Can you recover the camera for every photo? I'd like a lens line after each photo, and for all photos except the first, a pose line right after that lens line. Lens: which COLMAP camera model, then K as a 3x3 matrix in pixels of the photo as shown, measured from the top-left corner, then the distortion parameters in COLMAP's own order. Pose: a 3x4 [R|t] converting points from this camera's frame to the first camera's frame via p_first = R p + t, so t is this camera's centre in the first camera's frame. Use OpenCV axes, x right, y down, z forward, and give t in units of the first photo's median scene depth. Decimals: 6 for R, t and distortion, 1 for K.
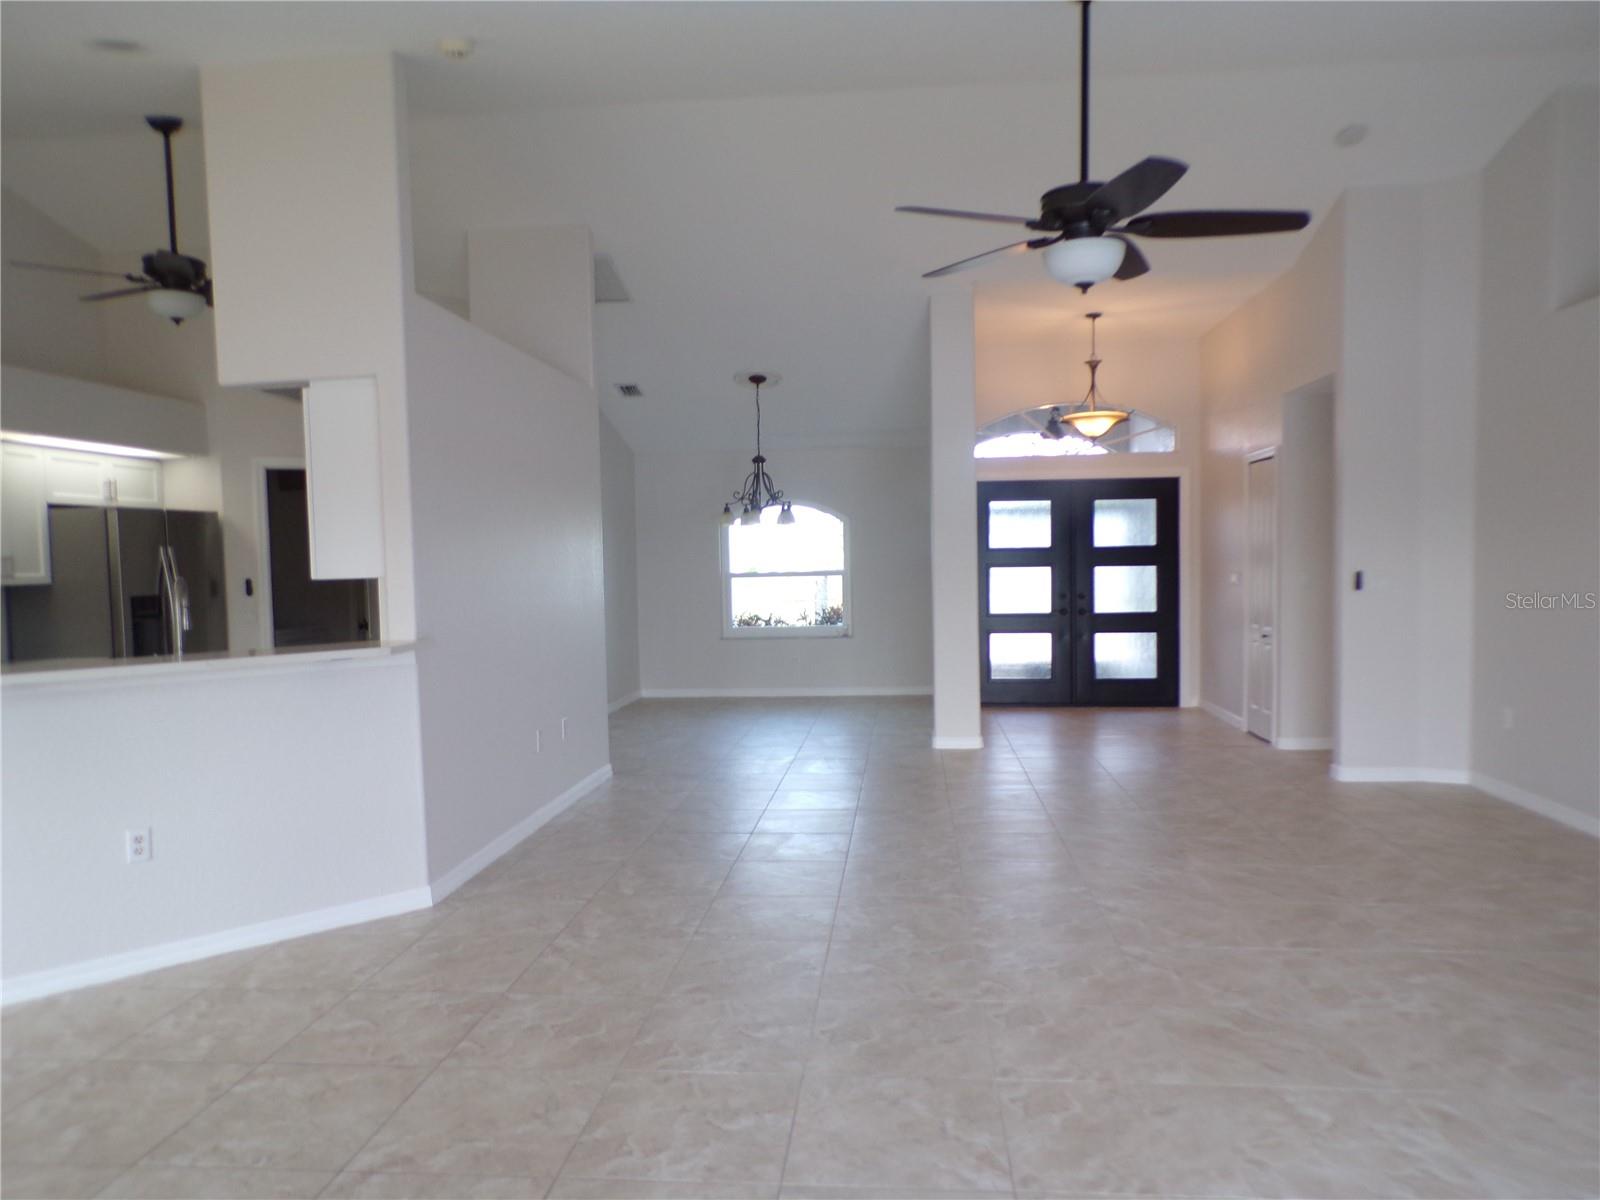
lens RADIAL K [[1078.8, 0, 822.9], [0, 1078.8, 629.7], [0, 0, 1]] dist [0.009772, 0.000750]
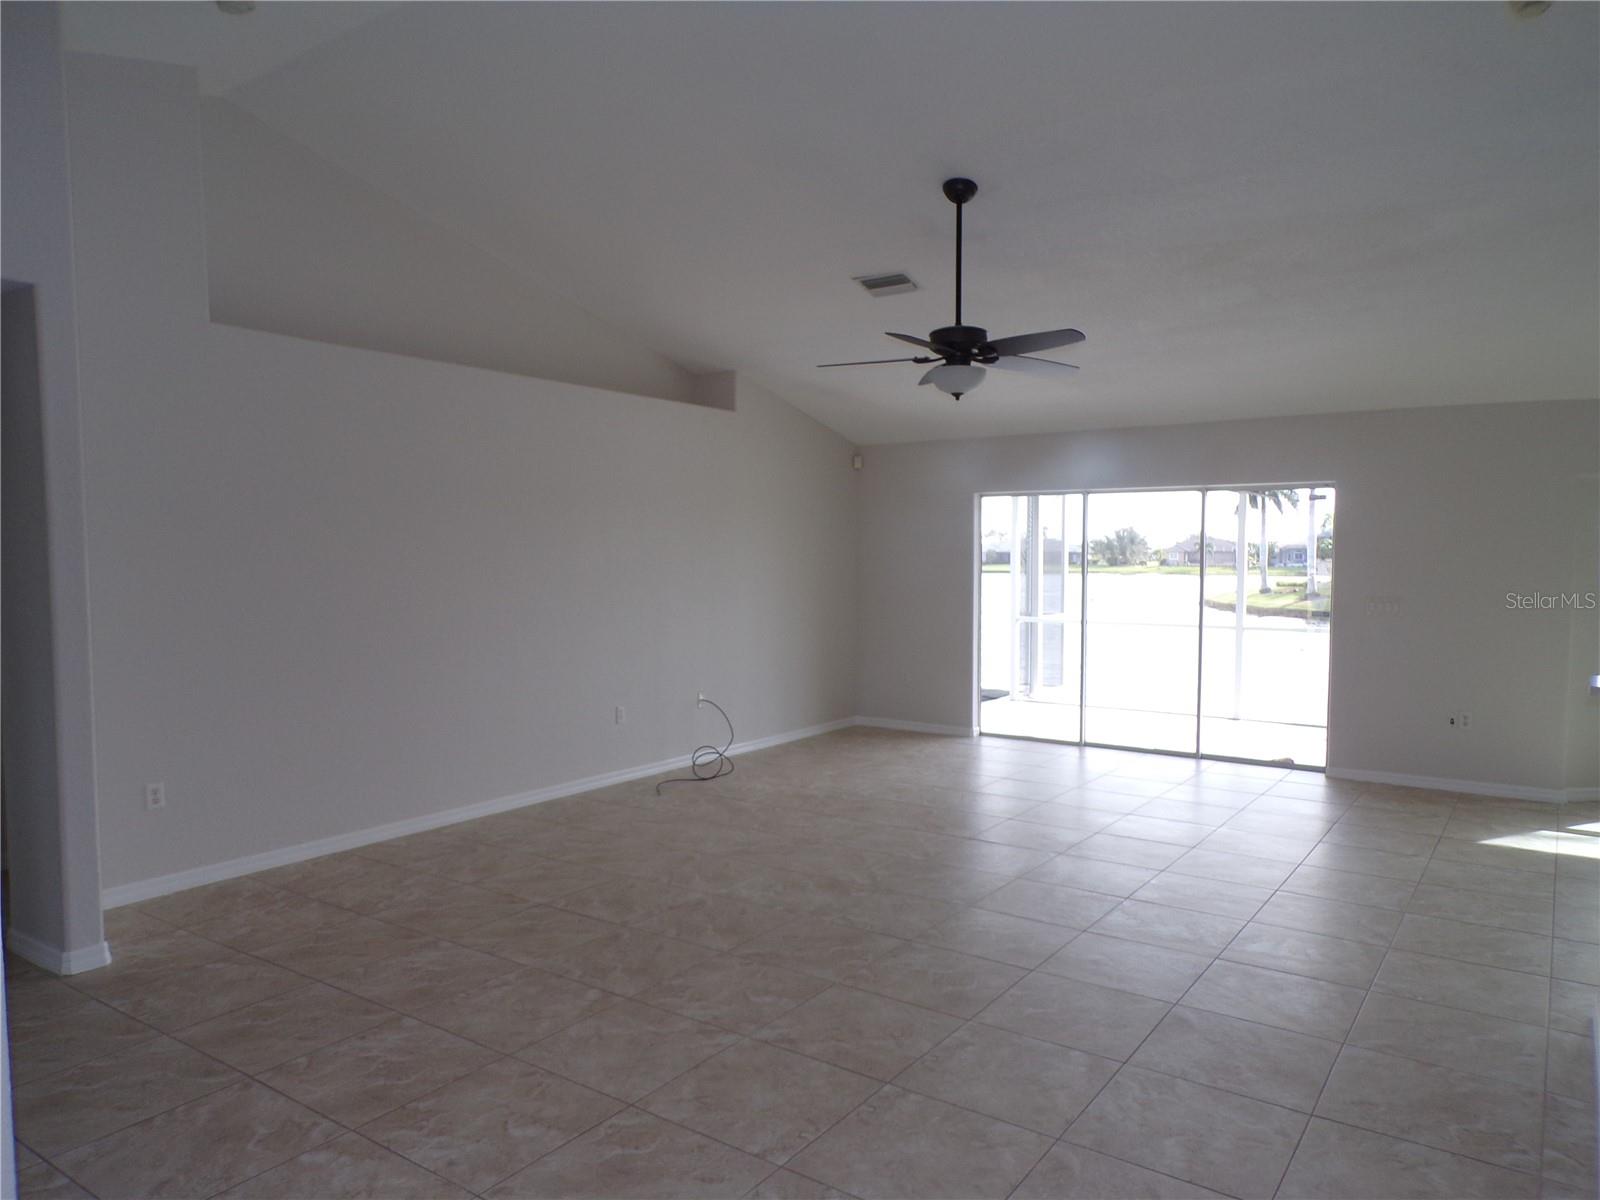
lens RADIAL K [[1070.7, 0, 810.8], [0, 1070.7, 604.8], [0, 0, 1]] dist [0.003935, 0.000078]
pose [[-0.862322, -0.004612, 0.506339, -0.311717], [0.050707, 0.994146, 0.095412, -0.180762], [-0.503815, 0.107951, -0.857040, 2.321638]]
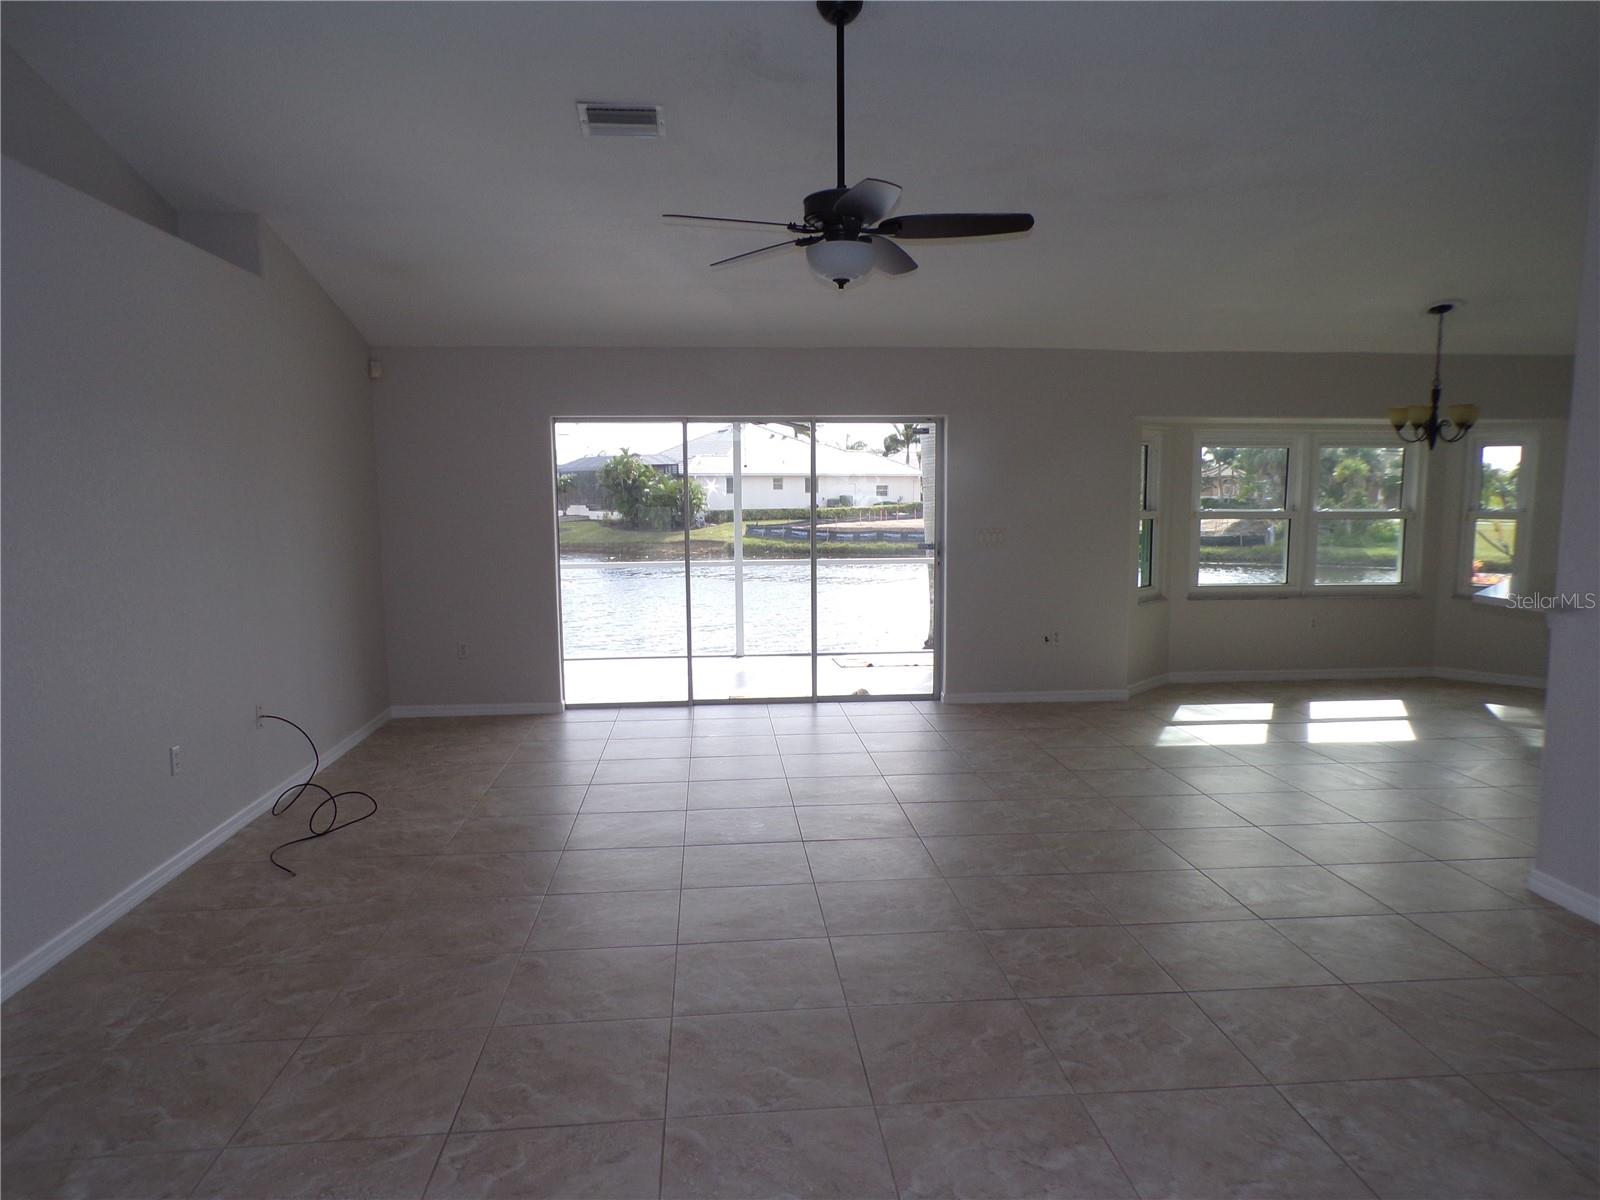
lens RADIAL K [[1076.2, 0, 804.8], [0, 1076.2, 613.2], [0, 0, 1]] dist [-0.001063, 0.001254]
pose [[-0.986489, 0.042646, -0.158182, 0.466672], [0.012795, 0.982632, 0.185124, -0.183550], [0.163330, 0.180599, -0.969901, 2.093302]]
